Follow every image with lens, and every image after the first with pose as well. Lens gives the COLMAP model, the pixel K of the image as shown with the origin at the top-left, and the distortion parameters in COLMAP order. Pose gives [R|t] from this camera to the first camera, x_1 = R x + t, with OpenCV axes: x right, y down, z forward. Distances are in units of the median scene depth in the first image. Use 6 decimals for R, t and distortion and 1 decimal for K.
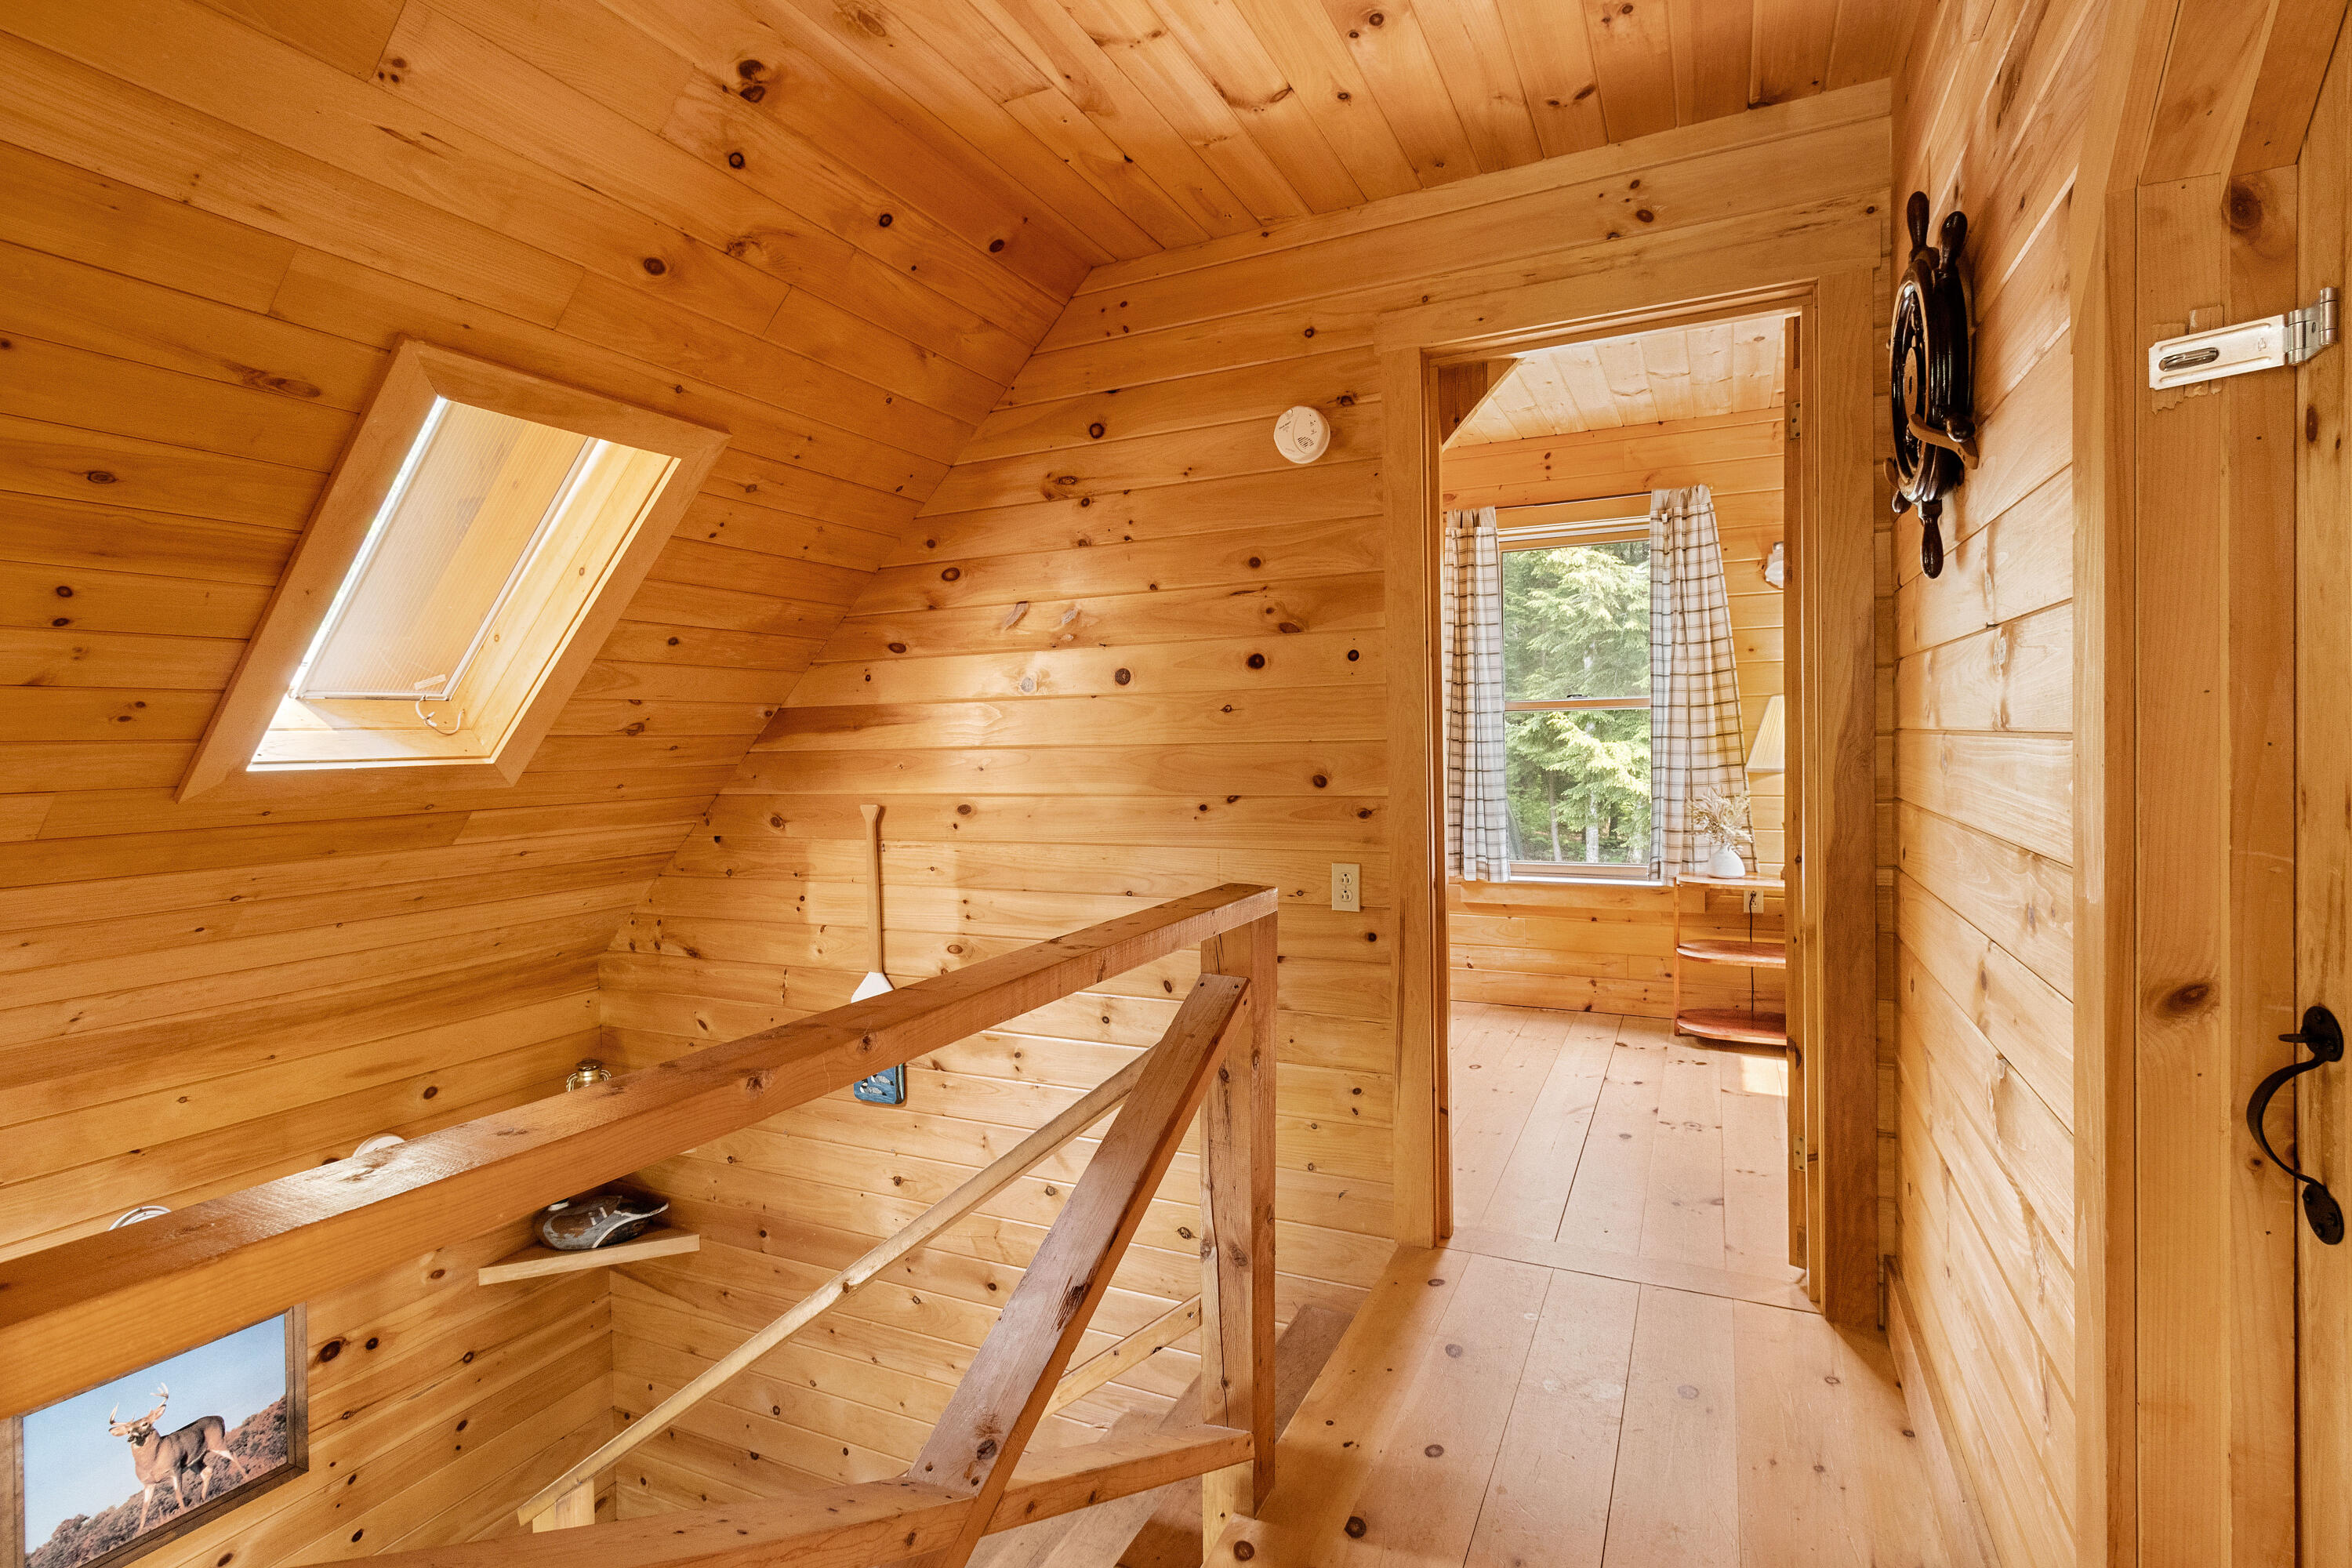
lens RADIAL K [[1138.9, 0, 1176.0], [0, 1138.9, 784.0], [0, 0, 1]] dist [0.017430, -0.000673]
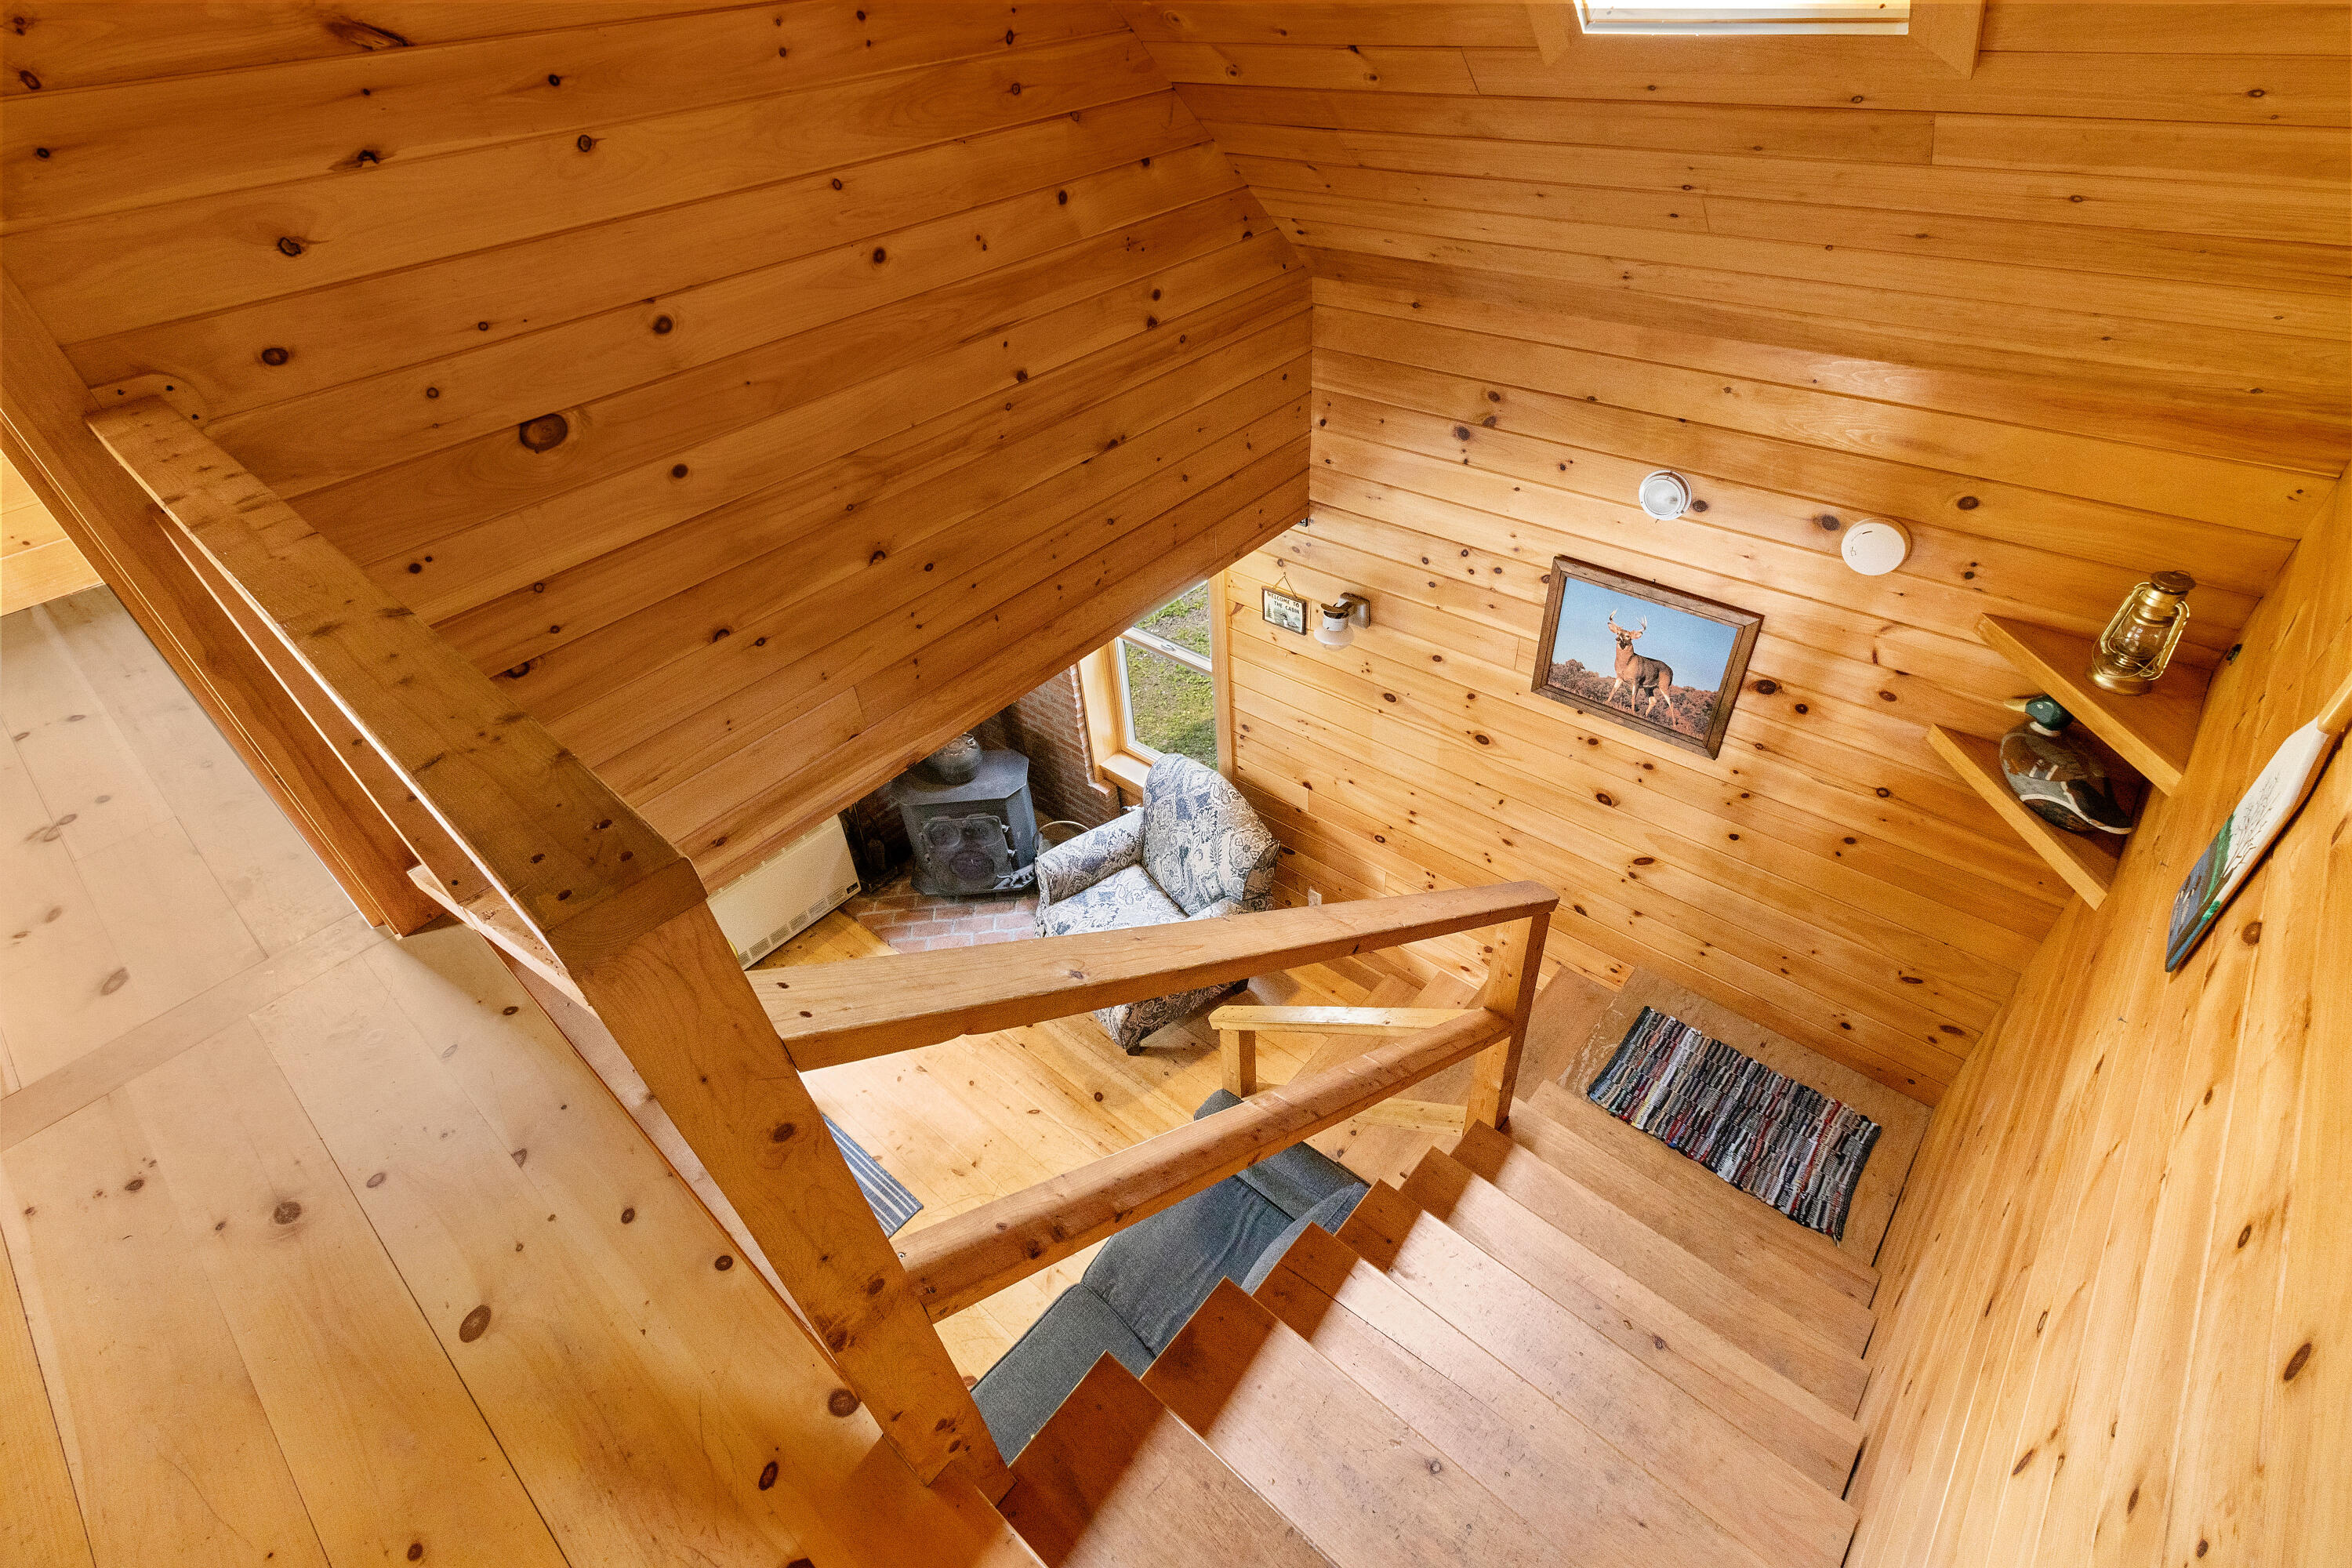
lens RADIAL K [[1084.9, 0, 1193.8], [0, 1084.9, 778.8], [0, 0, 1]] dist [0.003252, -0.000010]
pose [[-0.255495, 0.642223, -0.722684, 0.159925], [0.033558, 0.752934, 0.657240, -0.107091], [0.966228, 0.143669, -0.213923, 0.778531]]
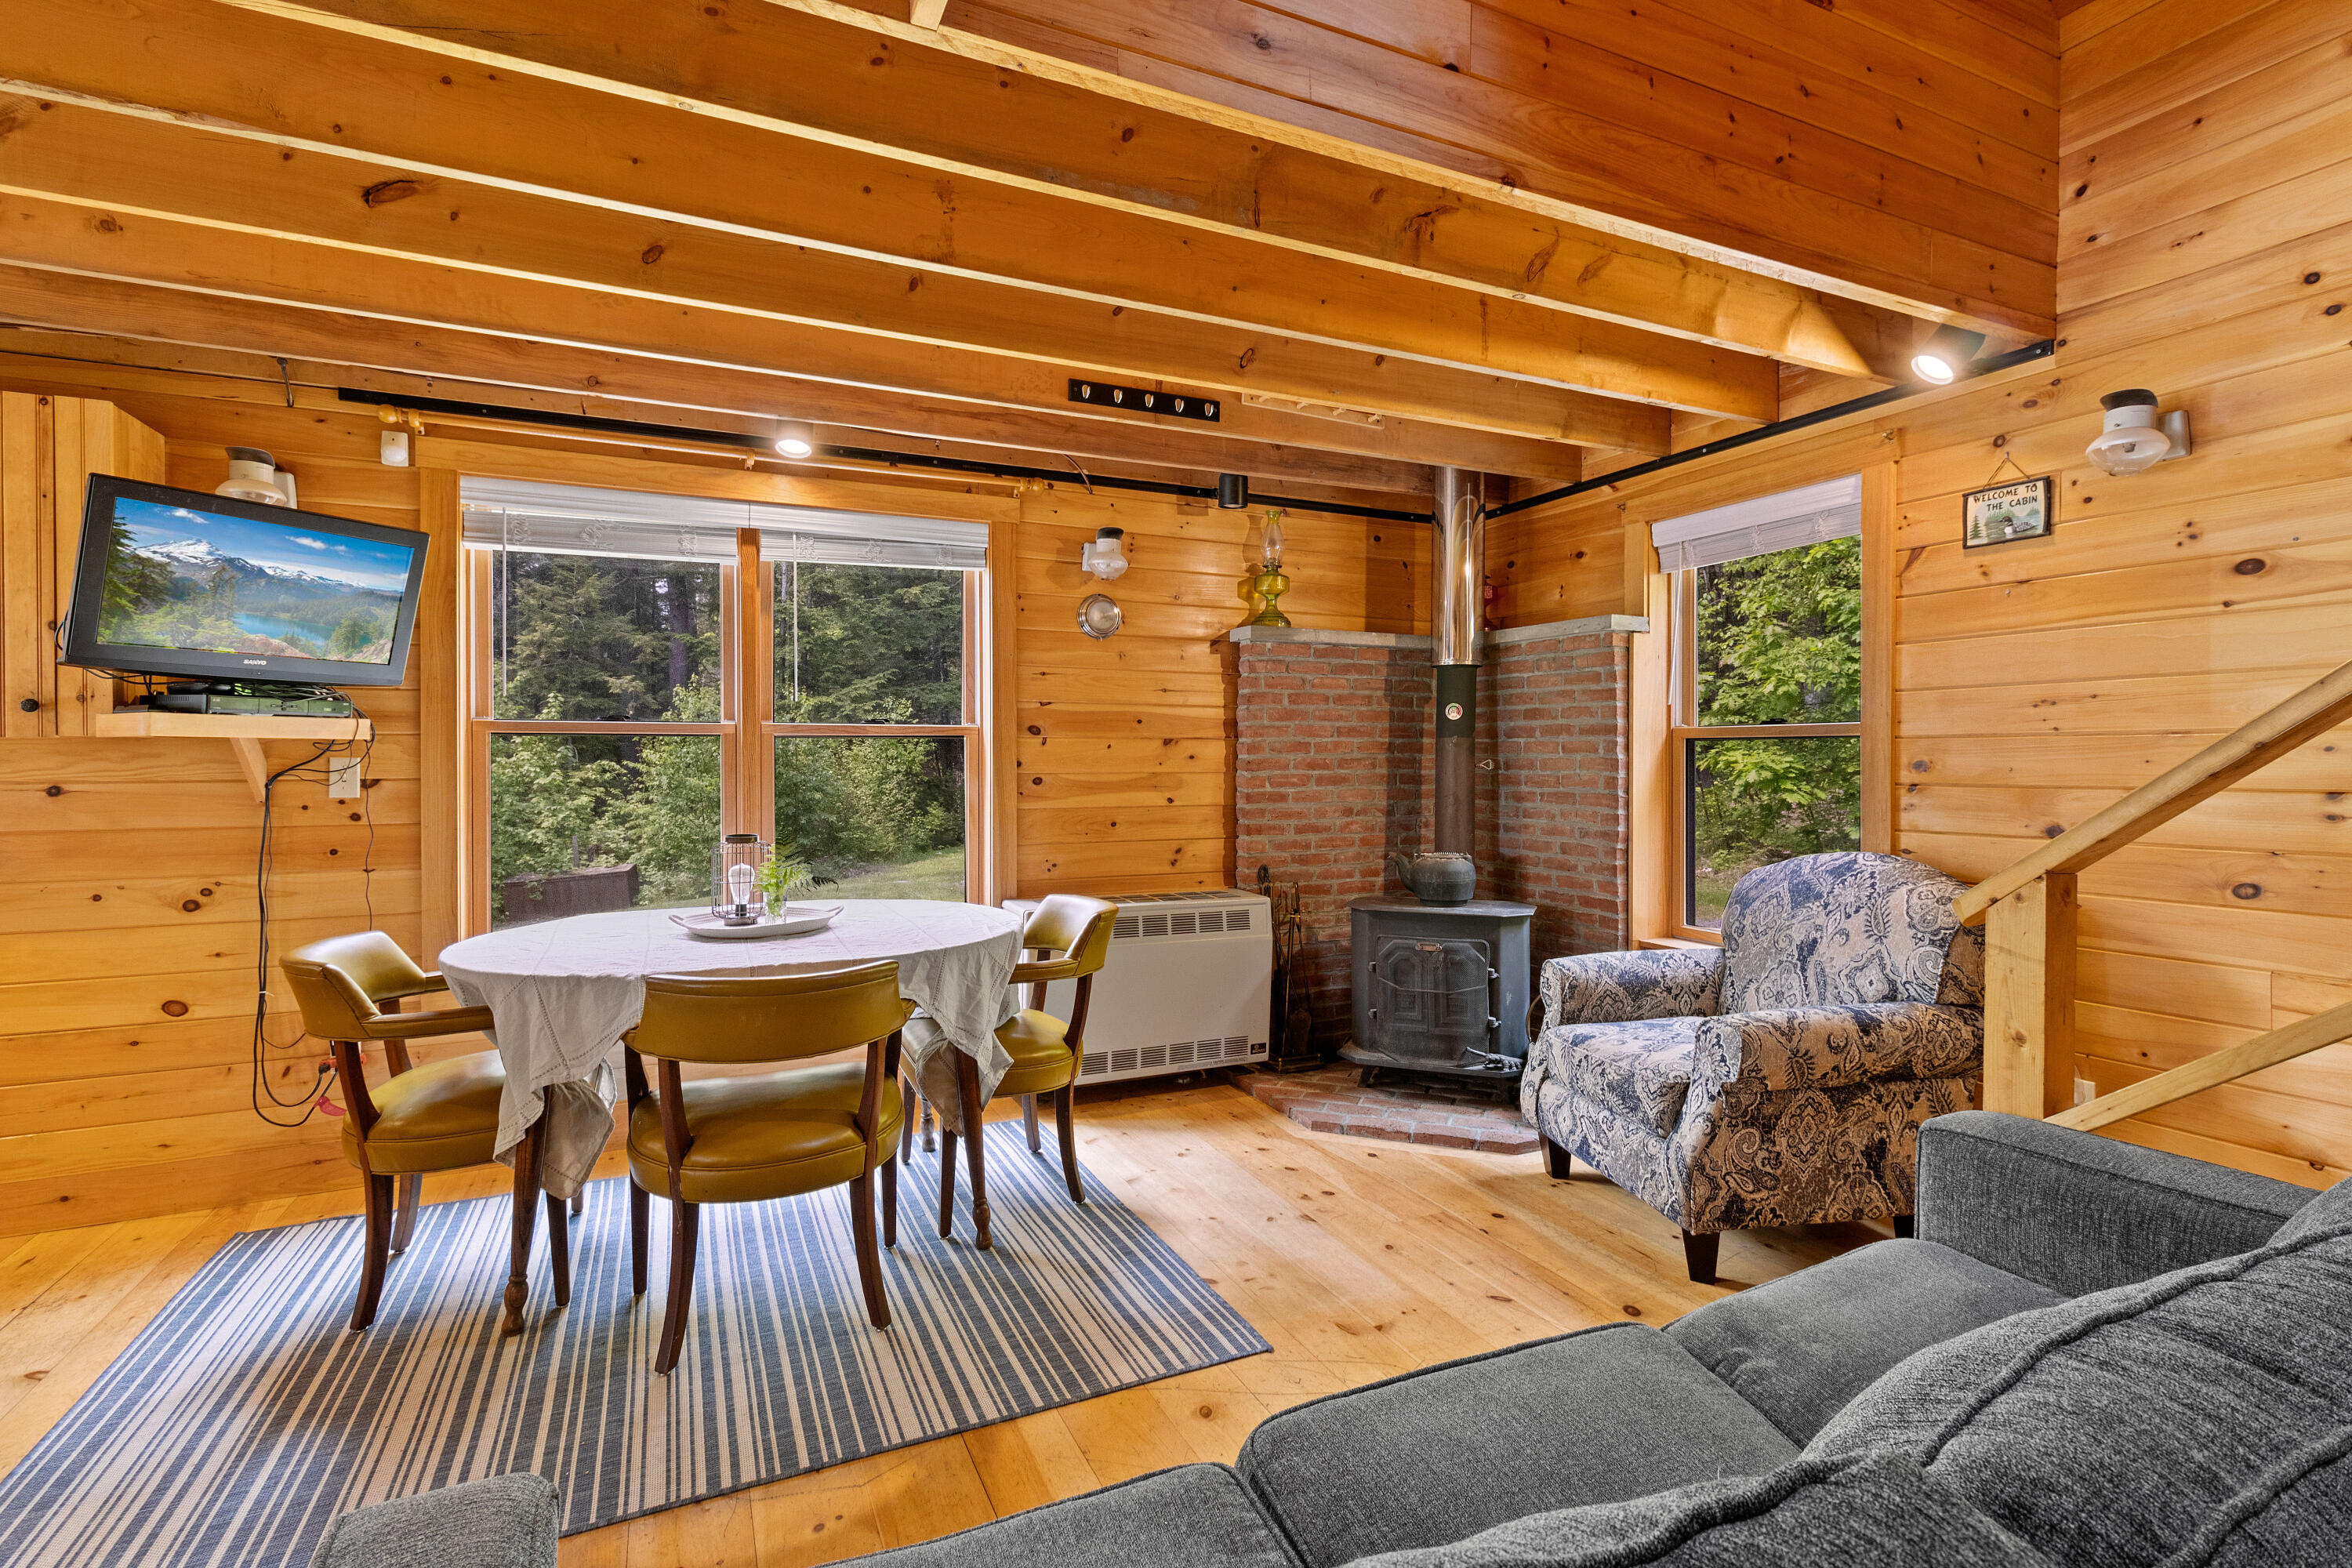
lens RADIAL K [[1089.1, 0, 1188.3], [0, 1089.1, 760.5], [0, 0, 1]] dist [0.002515, 0.000079]
pose [[-0.632453, 0.026477, -0.774146, 0.183197], [-0.010627, 0.999025, 0.042850, 0.843566], [0.774526, 0.035328, -0.631555, 0.615639]]
